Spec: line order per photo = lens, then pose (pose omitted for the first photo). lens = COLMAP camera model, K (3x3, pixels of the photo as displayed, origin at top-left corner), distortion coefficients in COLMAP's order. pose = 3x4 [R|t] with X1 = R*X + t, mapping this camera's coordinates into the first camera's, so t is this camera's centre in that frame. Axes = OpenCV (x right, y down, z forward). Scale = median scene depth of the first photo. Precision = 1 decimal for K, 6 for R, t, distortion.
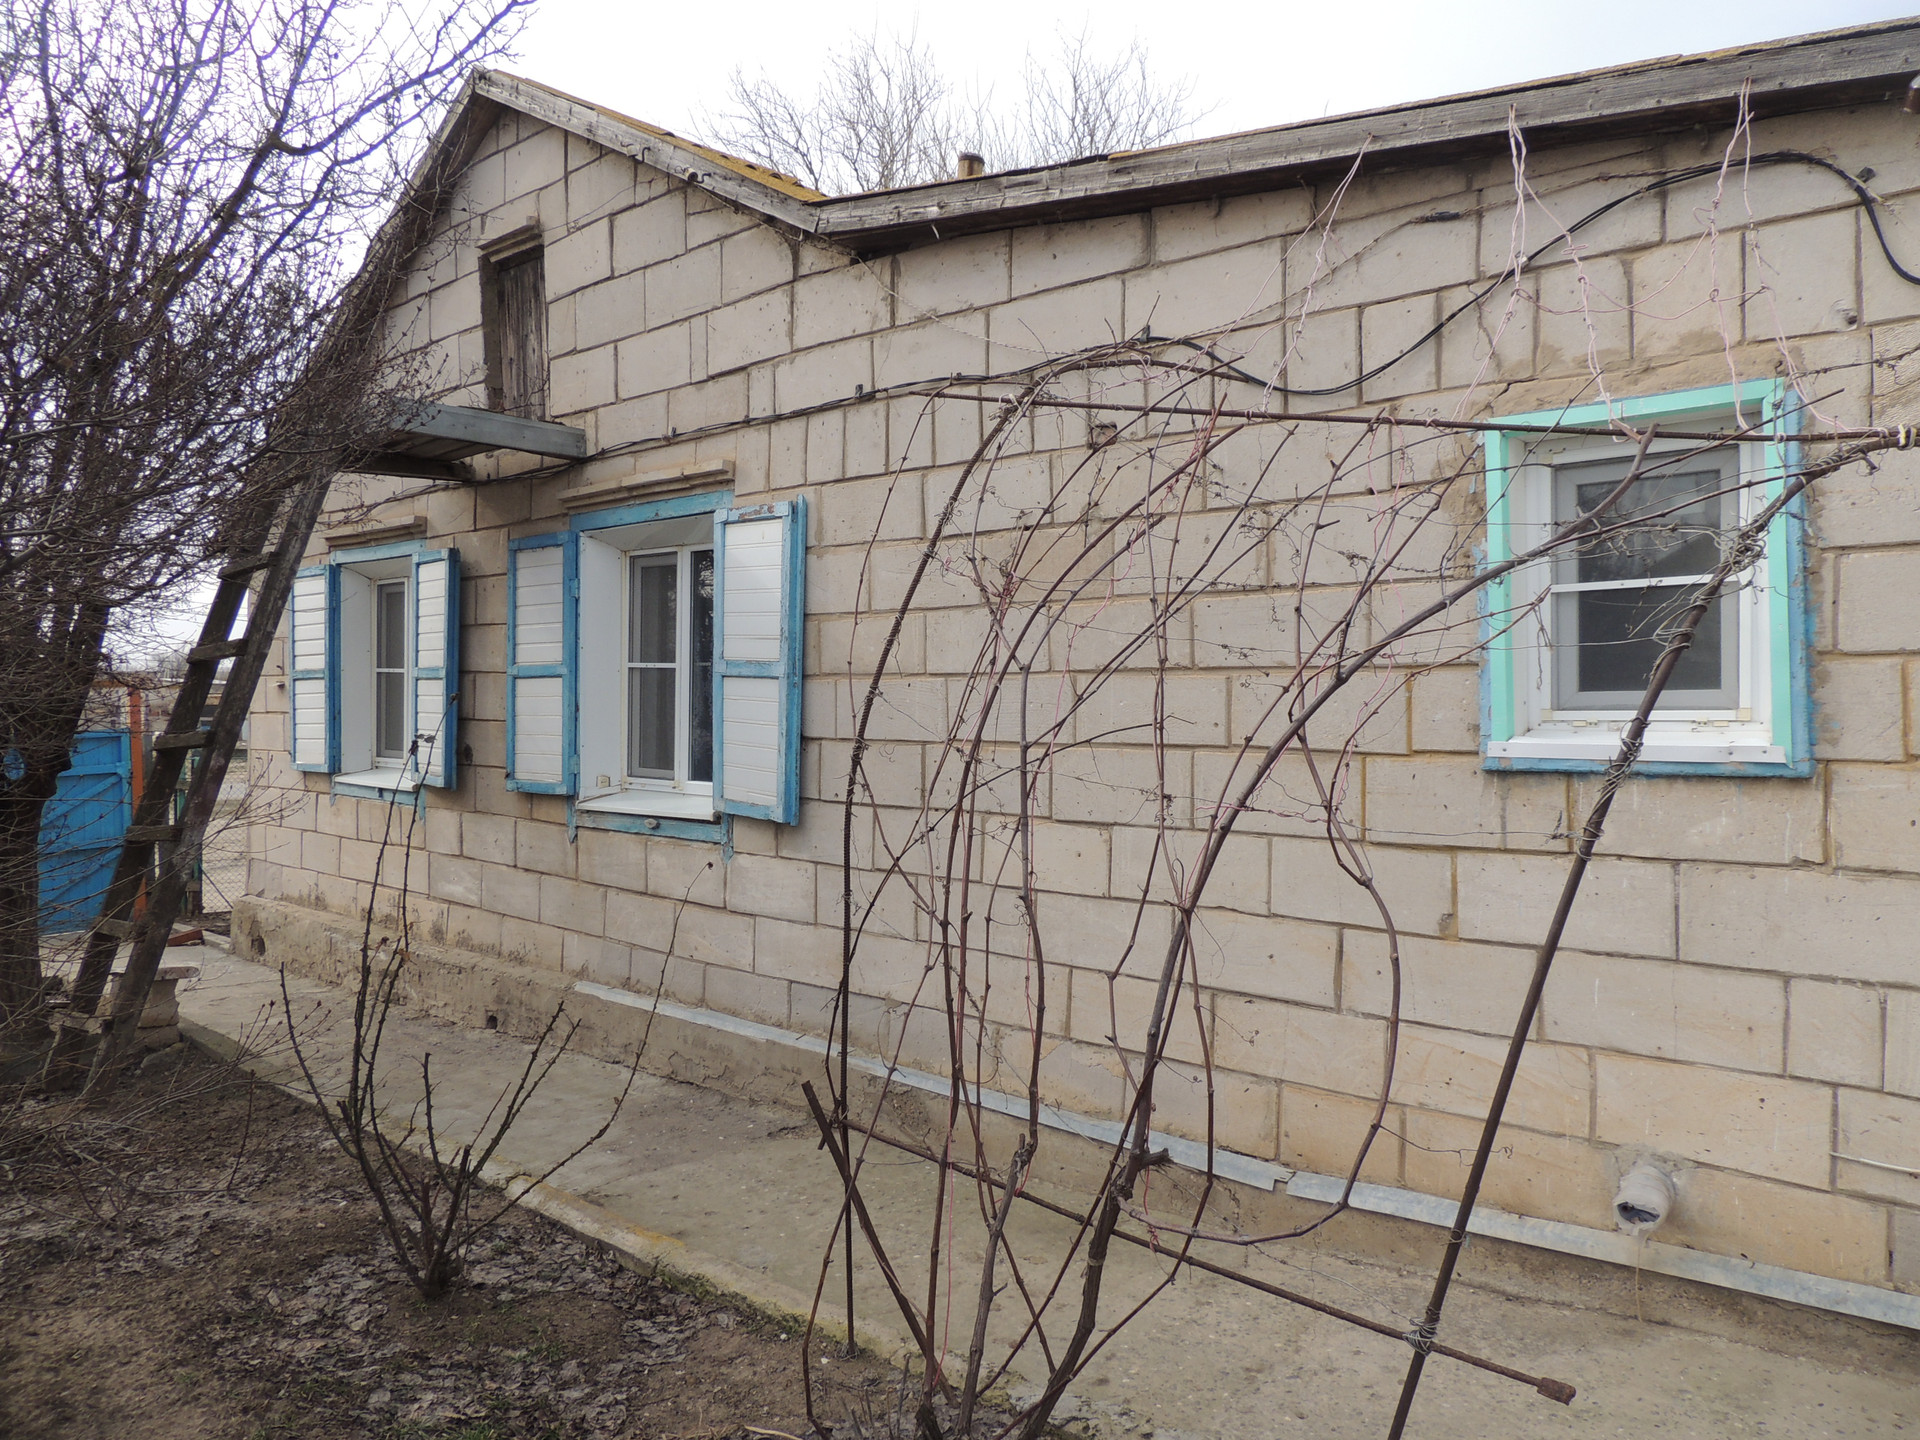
lens RADIAL K [[1361.9, 0, 965.0], [0, 1361.9, 709.8], [0, 0, 1]] dist [-0.022826, 0.002422]
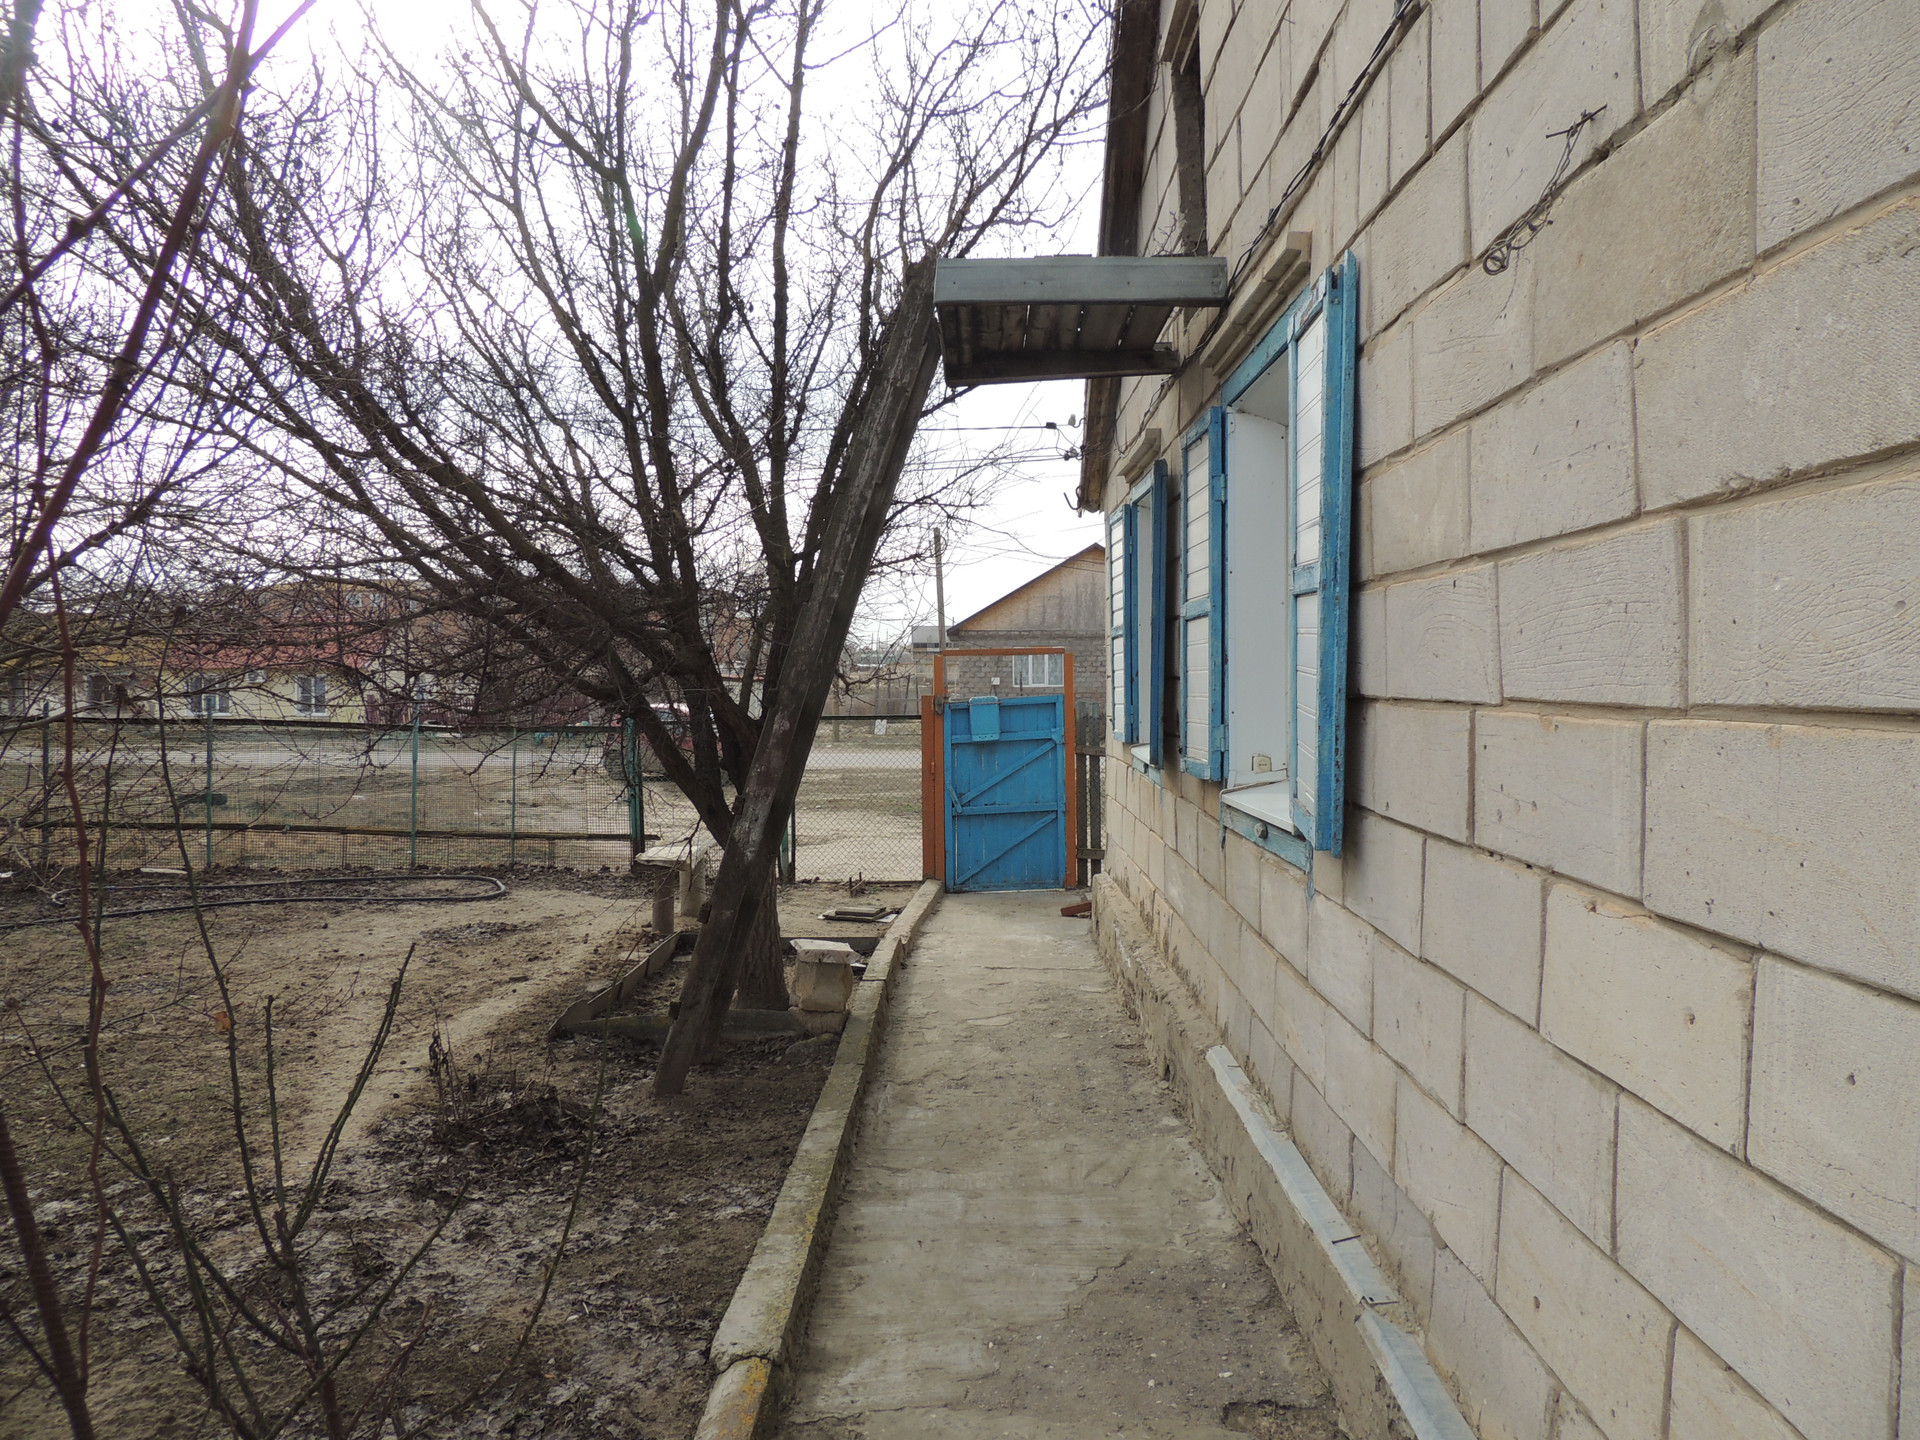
lens RADIAL K [[1361.9, 0, 960.2], [0, 1361.9, 708.1], [0, 0, 1]] dist [-0.022826, 0.002422]
pose [[0.665276, 0.005582, -0.746577, 0.228548], [0.008425, 0.999852, 0.014983, 0.019174], [0.746550, -0.016258, 0.665130, 0.644732]]
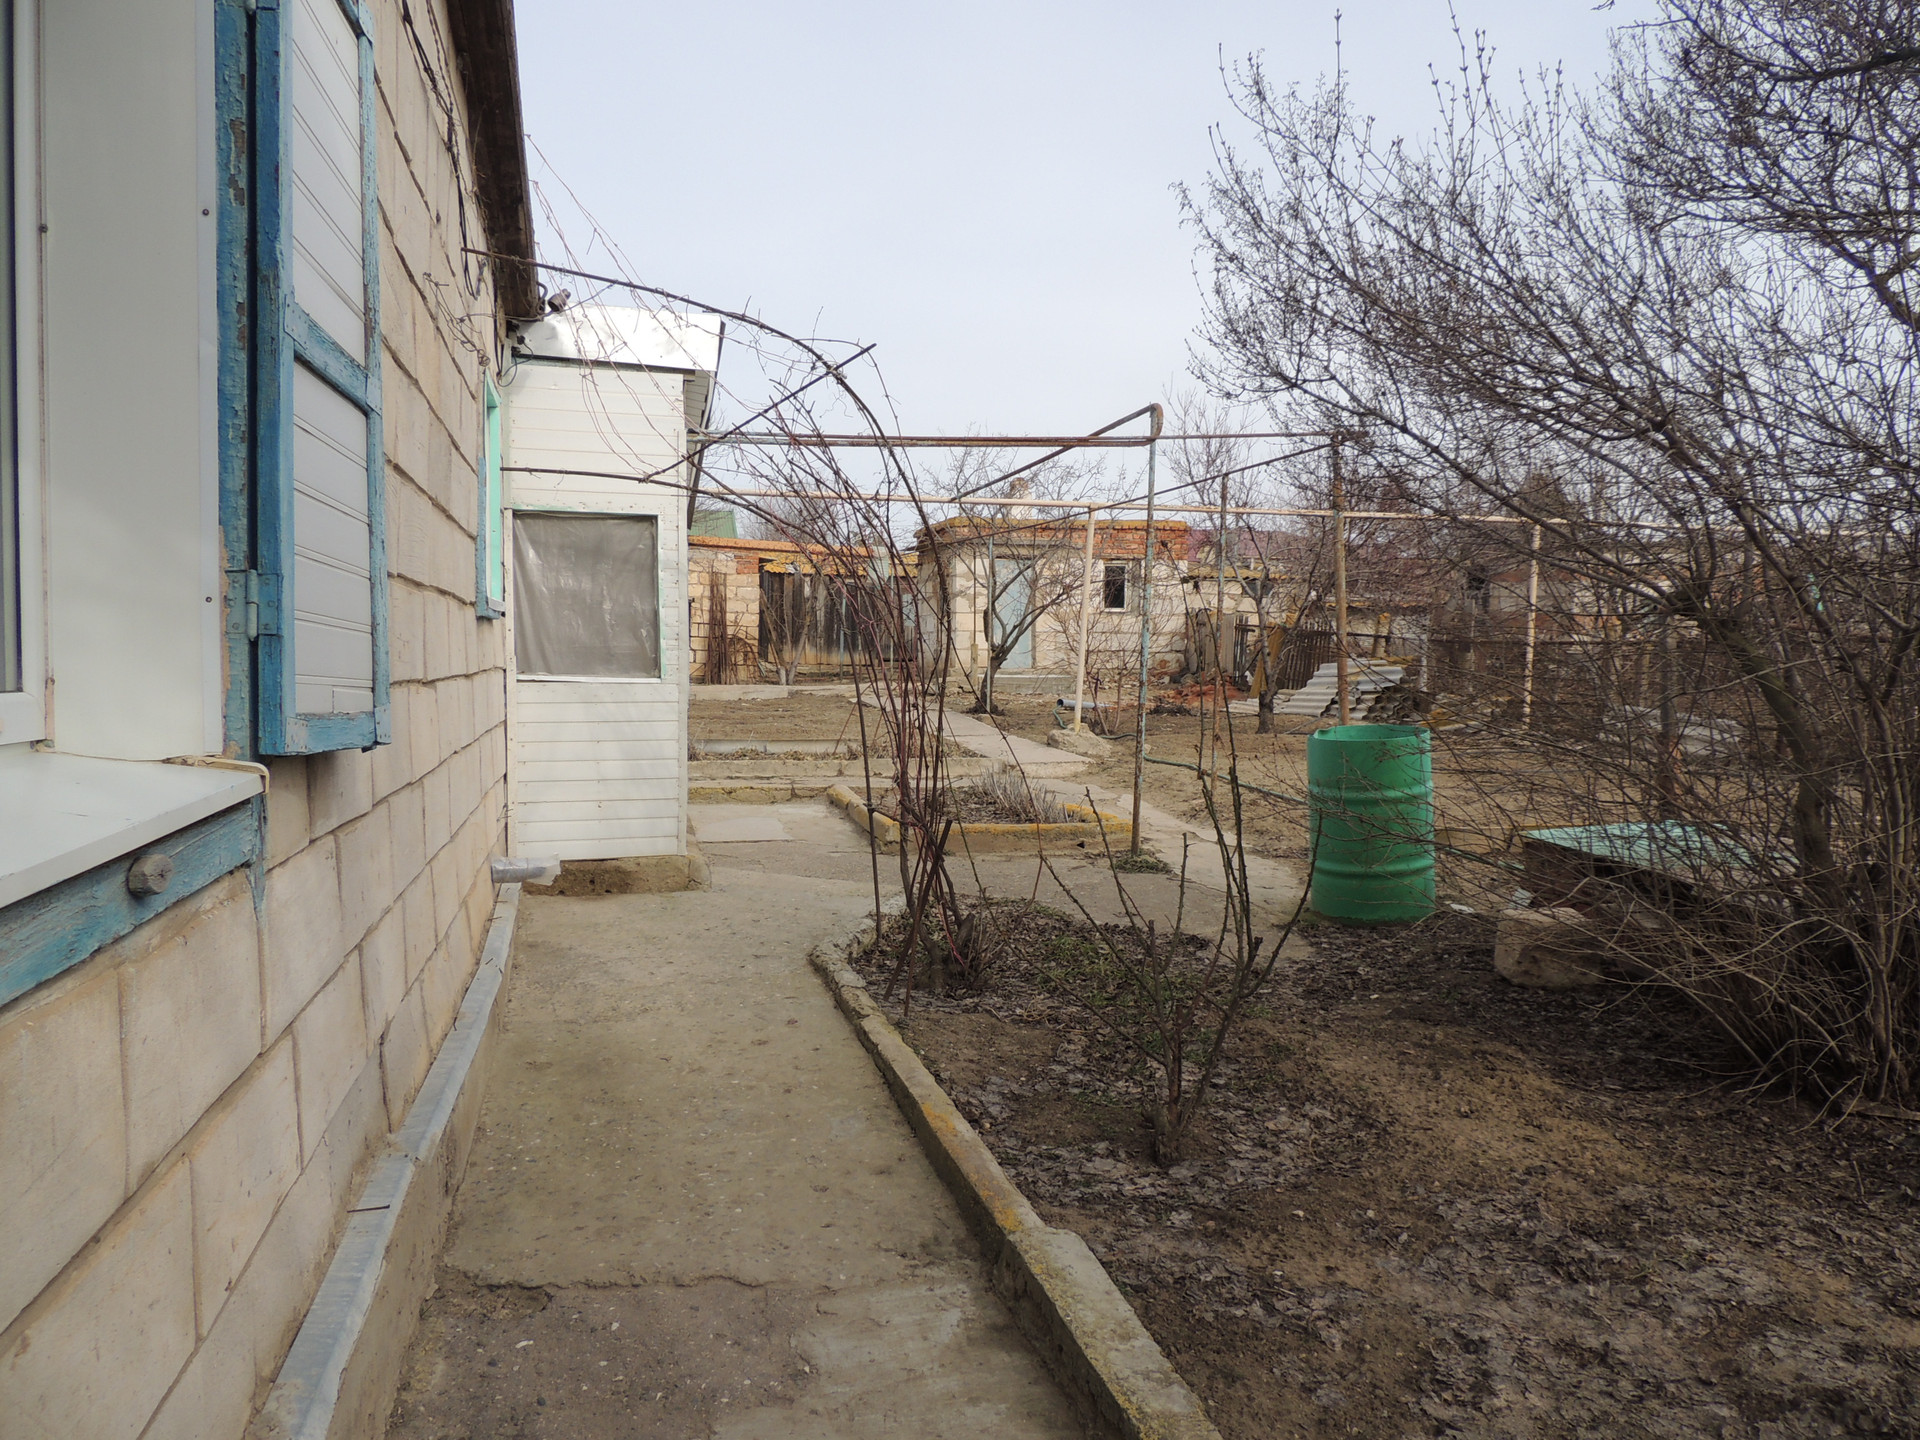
lens RADIAL K [[1361.9, 0, 965.0], [0, 1361.9, 715.9], [0, 0, 1]] dist [-0.022826, 0.002422]
pose [[-0.840291, -0.033485, 0.541100, -0.652973], [-0.008688, 0.998794, 0.048317, 0.061809], [-0.542065, 0.035899, -0.839569, 1.565219]]
